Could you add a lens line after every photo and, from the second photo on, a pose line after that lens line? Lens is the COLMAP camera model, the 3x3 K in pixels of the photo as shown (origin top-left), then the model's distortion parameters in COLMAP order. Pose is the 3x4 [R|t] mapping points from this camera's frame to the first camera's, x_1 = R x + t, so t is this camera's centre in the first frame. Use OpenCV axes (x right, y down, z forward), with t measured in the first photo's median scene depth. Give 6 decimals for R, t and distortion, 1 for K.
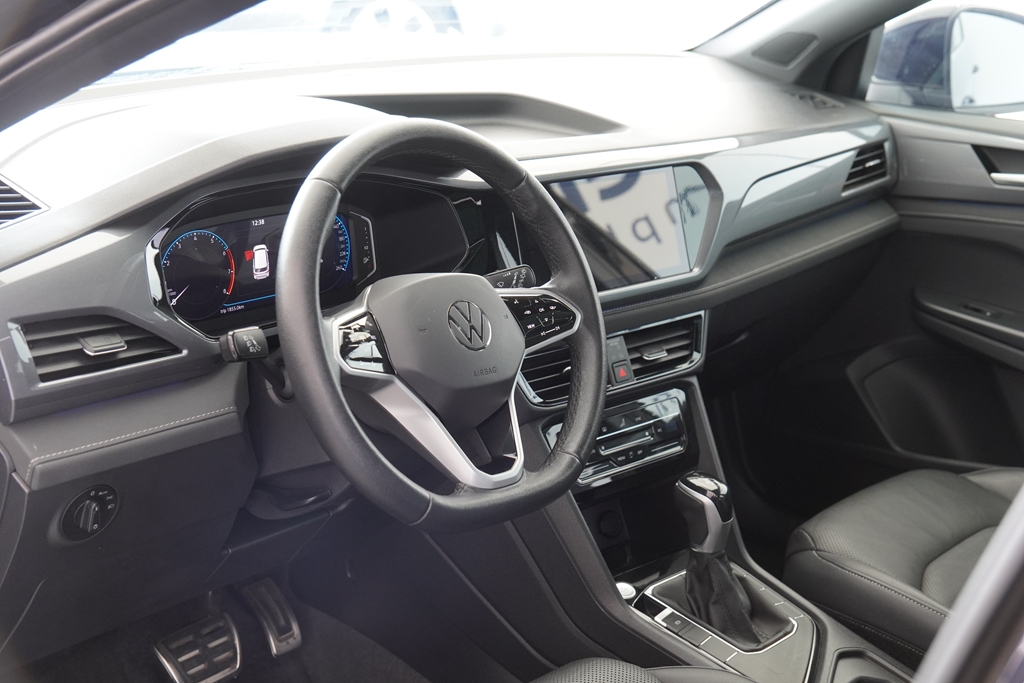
lens RADIAL K [[1511.2, 0, 510.8], [0, 1511.2, 338.3], [0, 0, 1]] dist [0.220121, 0.000000]
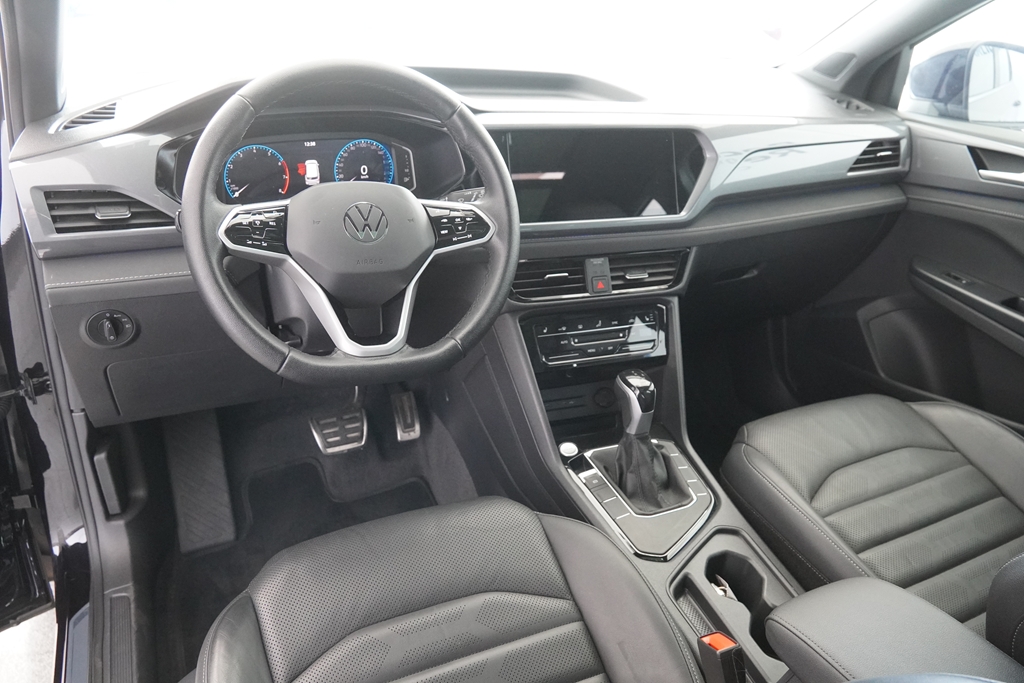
lens RADIAL K [[777.2, 0, 507.0], [0, 777.2, 337.1], [0, 0, 1]] dist [-0.135483, 0.087792]
pose [[0.915830, 0.145653, -0.374220, 0.252916], [-0.109171, 0.987110, 0.117027, -0.002378], [0.386442, -0.066323, 0.919926, 0.358742]]
